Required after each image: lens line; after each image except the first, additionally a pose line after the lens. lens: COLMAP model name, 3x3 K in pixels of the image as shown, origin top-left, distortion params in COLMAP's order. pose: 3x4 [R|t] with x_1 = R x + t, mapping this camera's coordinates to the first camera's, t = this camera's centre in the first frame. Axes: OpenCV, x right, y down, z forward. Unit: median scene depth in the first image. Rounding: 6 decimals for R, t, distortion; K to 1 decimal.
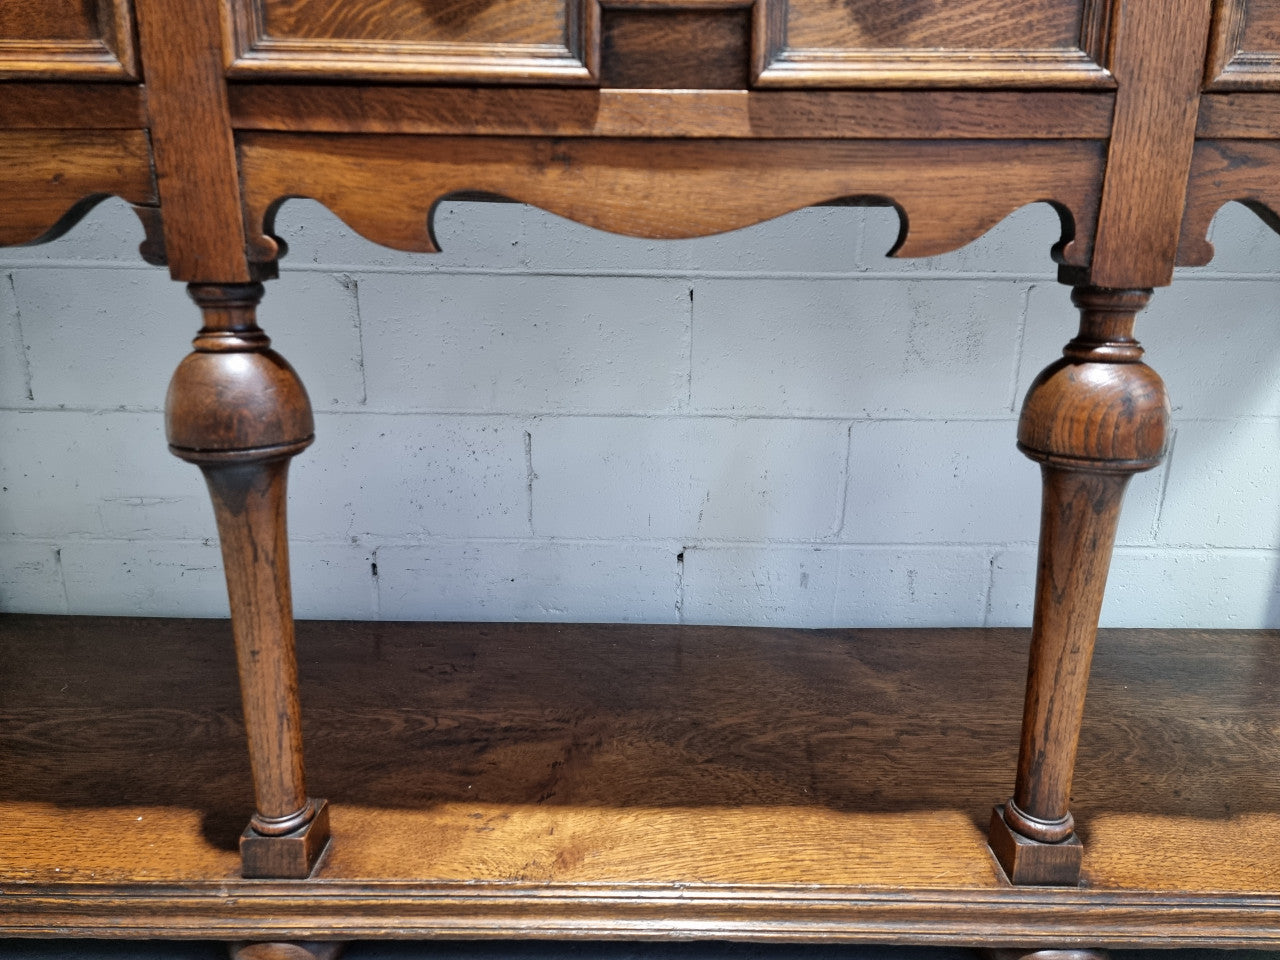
lens RADIAL K [[886.1, 0, 635.5], [0, 886.1, 478.3], [0, 0, 1]] dist [0.077826, -0.046272]
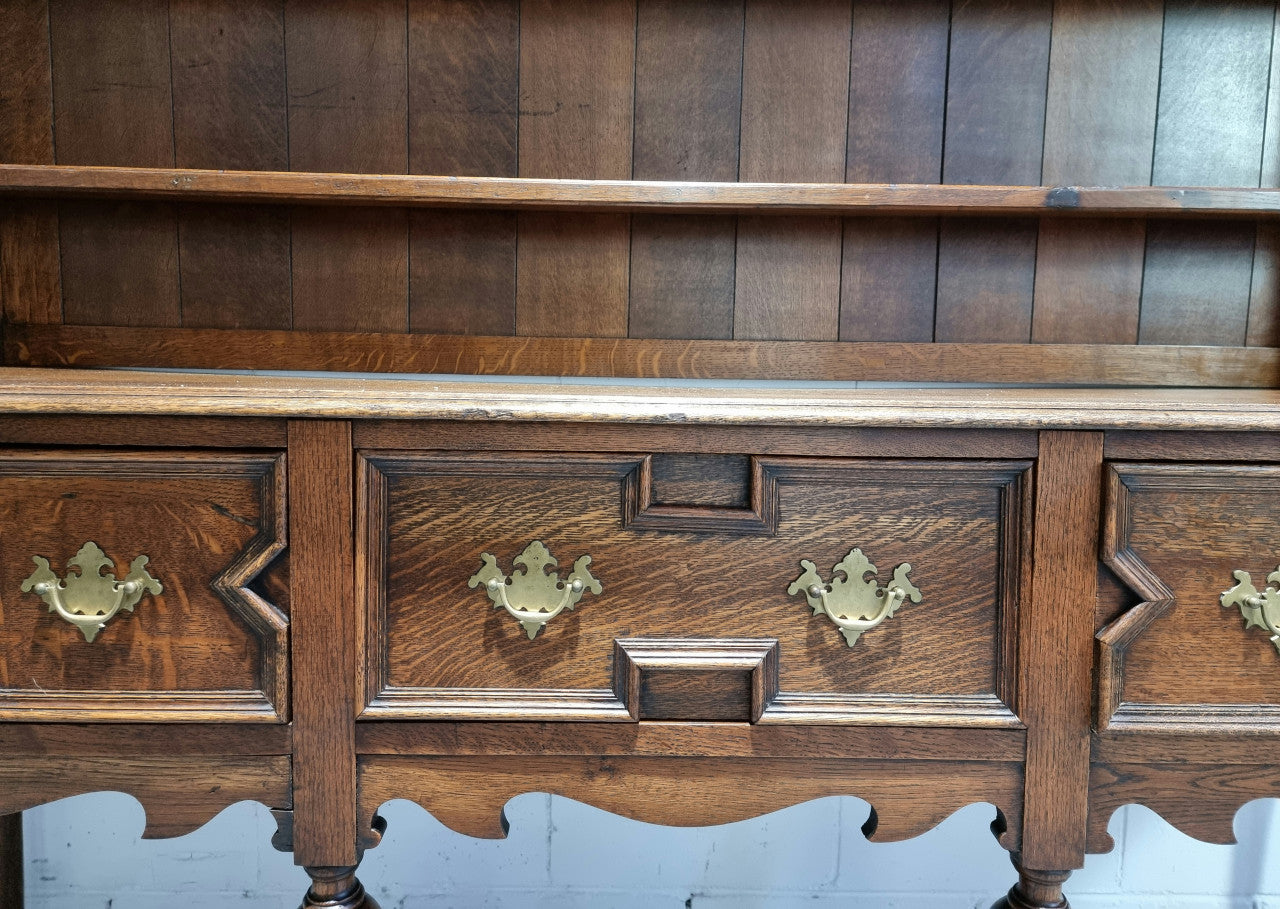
lens RADIAL K [[892.1, 0, 640.7], [0, 892.1, 423.4], [0, 0, 1]] dist [0.063413, -0.042333]
pose [[0.999847, 0.004869, 0.016790, -0.048115], [-0.001892, 0.984929, -0.172947, -0.509467], [-0.017380, 0.172889, 0.984788, -0.298173]]
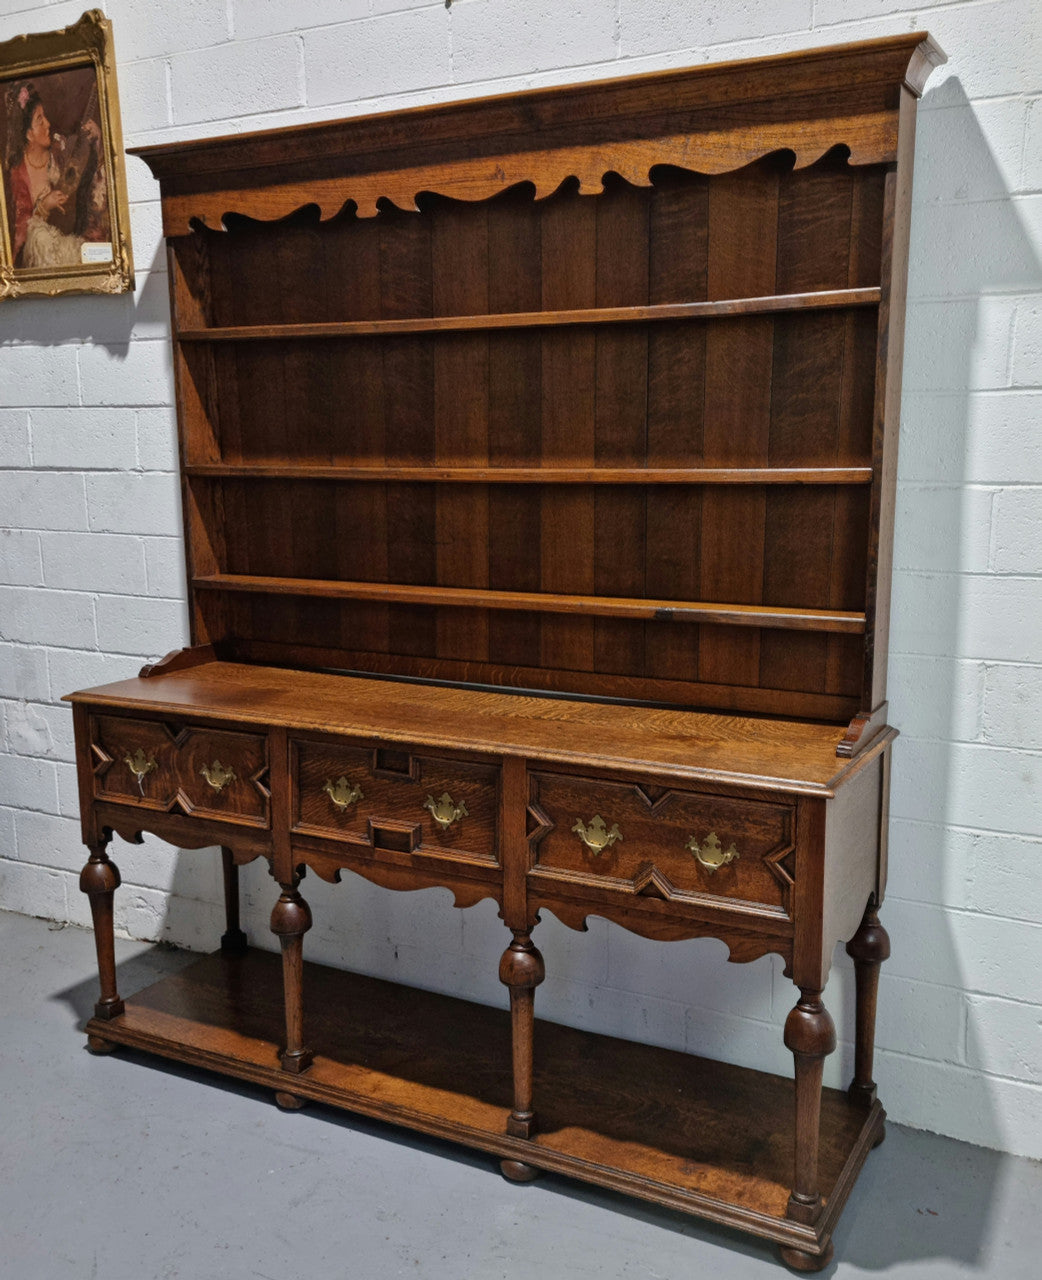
lens RADIAL K [[1190.6, 0, 551.8], [0, 1190.6, 644.4], [0, 0, 1]] dist [0.073422, 0.000000]
pose [[0.892974, 0.061896, -0.445831, 2.061090], [-0.103757, 0.992131, -0.070081, -0.767523], [0.437985, 0.108839, 0.892369, -2.321792]]
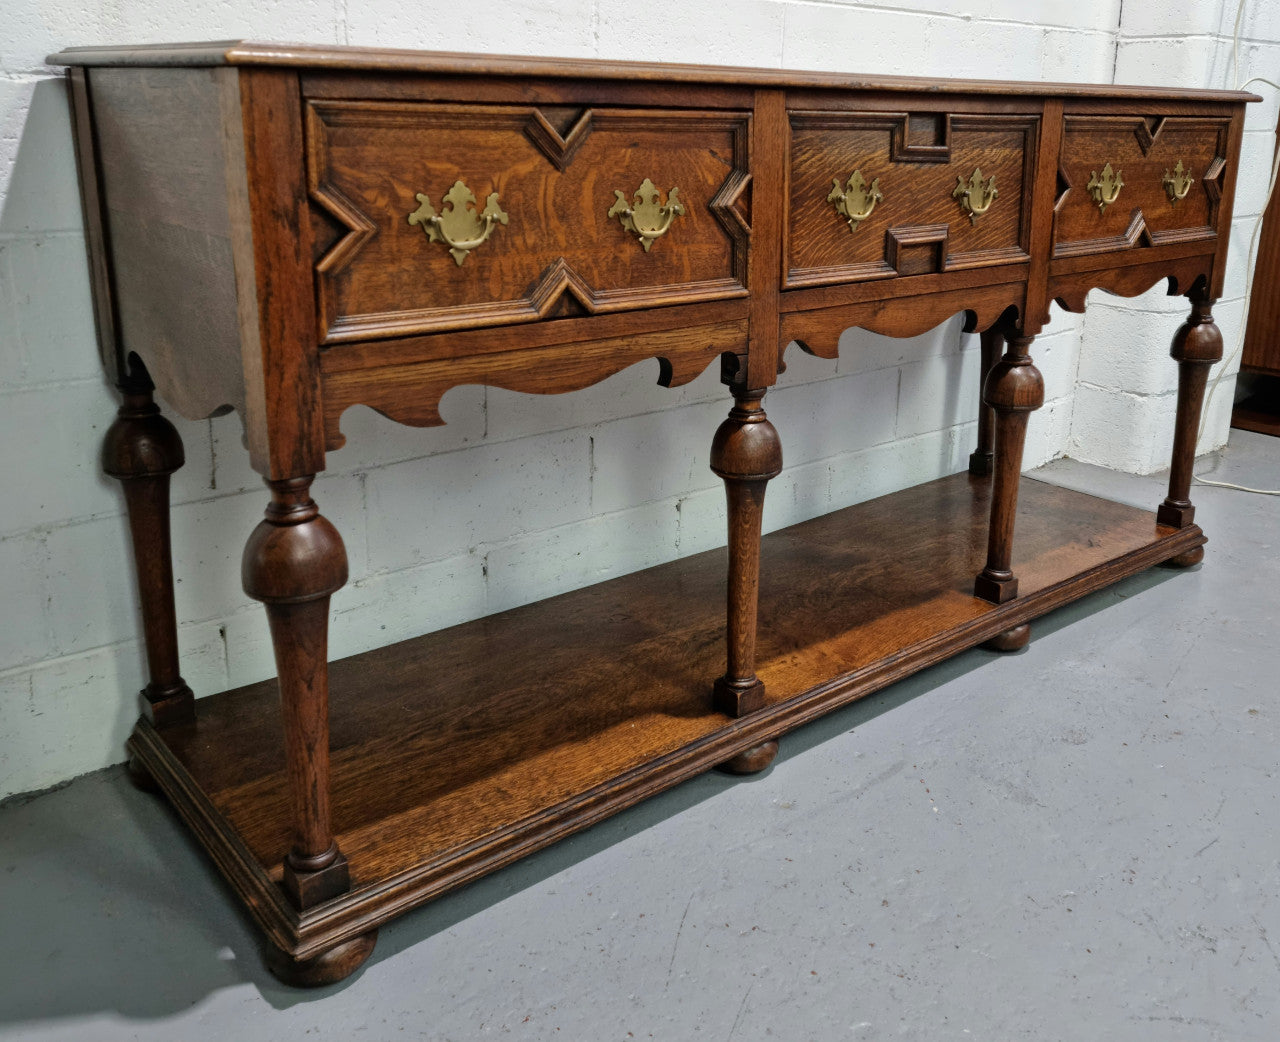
lens RADIAL K [[1190.6, 0, 709.1], [0, 1190.6, 400.6], [0, 0, 1]] dist [0.073422, 0.000000]
pose [[0.743268, -0.152031, 0.651490, -1.881408], [0.151982, 0.986746, 0.056874, -0.297615], [-0.651502, 0.056742, 0.756522, -0.730682]]
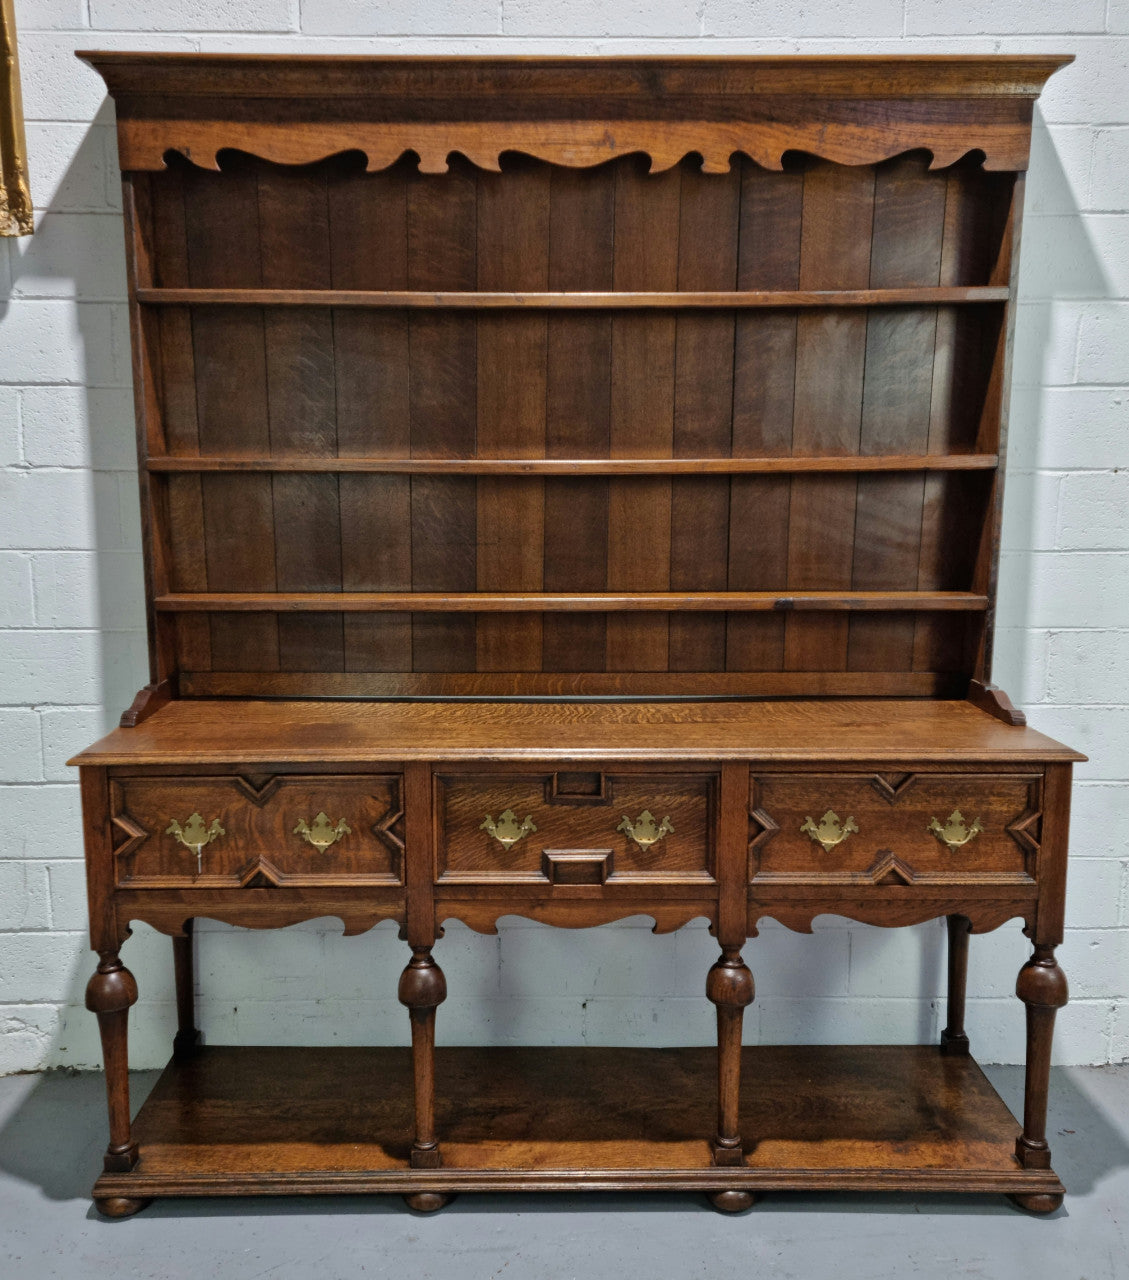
lens RADIAL K [[1213.3, 0, 537.9], [0, 1213.3, 644.1], [0, 0, 1]] dist [0.066940, 0.000000]
pose [[0.999872, -0.012264, 0.010297, -0.099851], [0.013240, 0.994817, -0.100817, -0.667665], [-0.009007, 0.100940, 0.994852, -2.581230]]
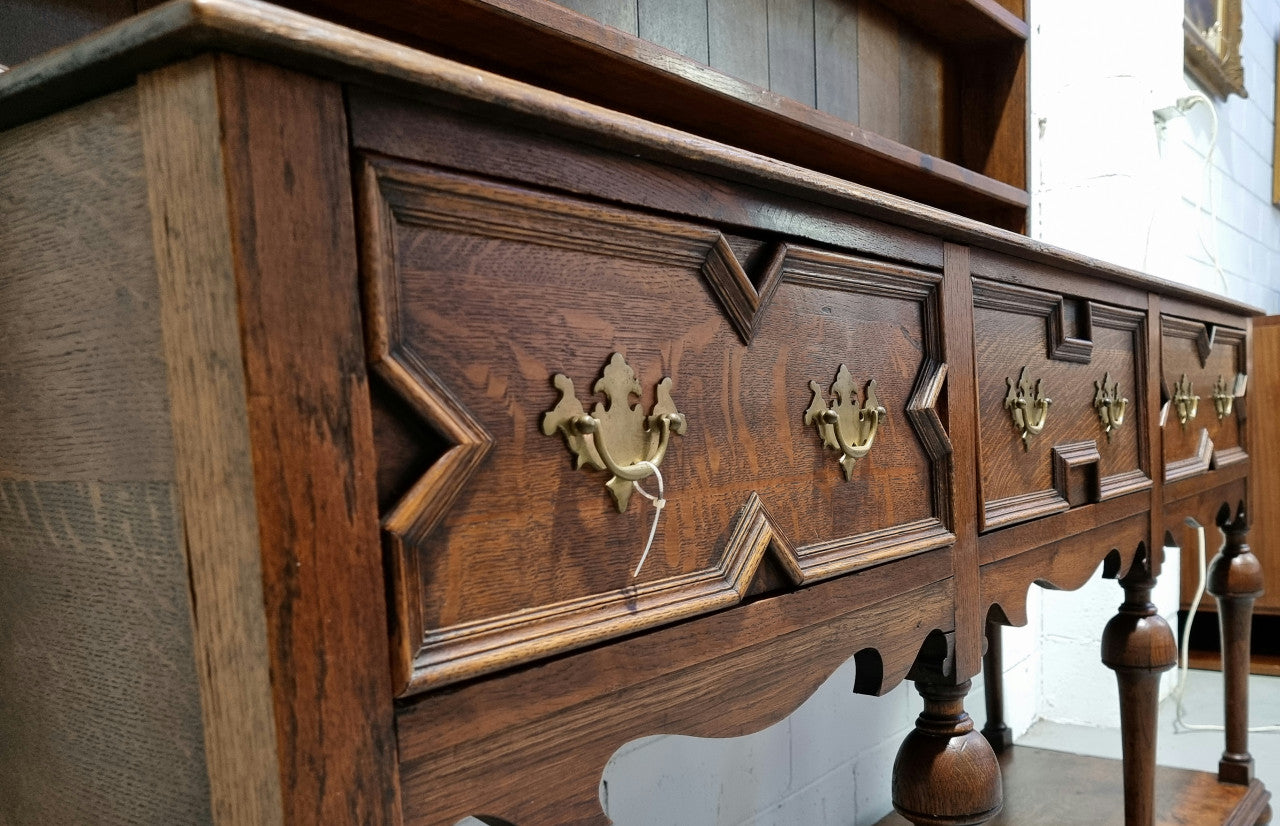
lens RADIAL K [[1116.6, 0, 786.5], [0, 1116.6, 515.3], [0, 0, 1]] dist [0.058706, 0.000894]
pose [[0.536722, -0.105675, 0.837115, -1.641550], [0.252528, 0.966768, -0.039868, -0.378184], [-0.805083, 0.232793, 0.545572, 0.227153]]
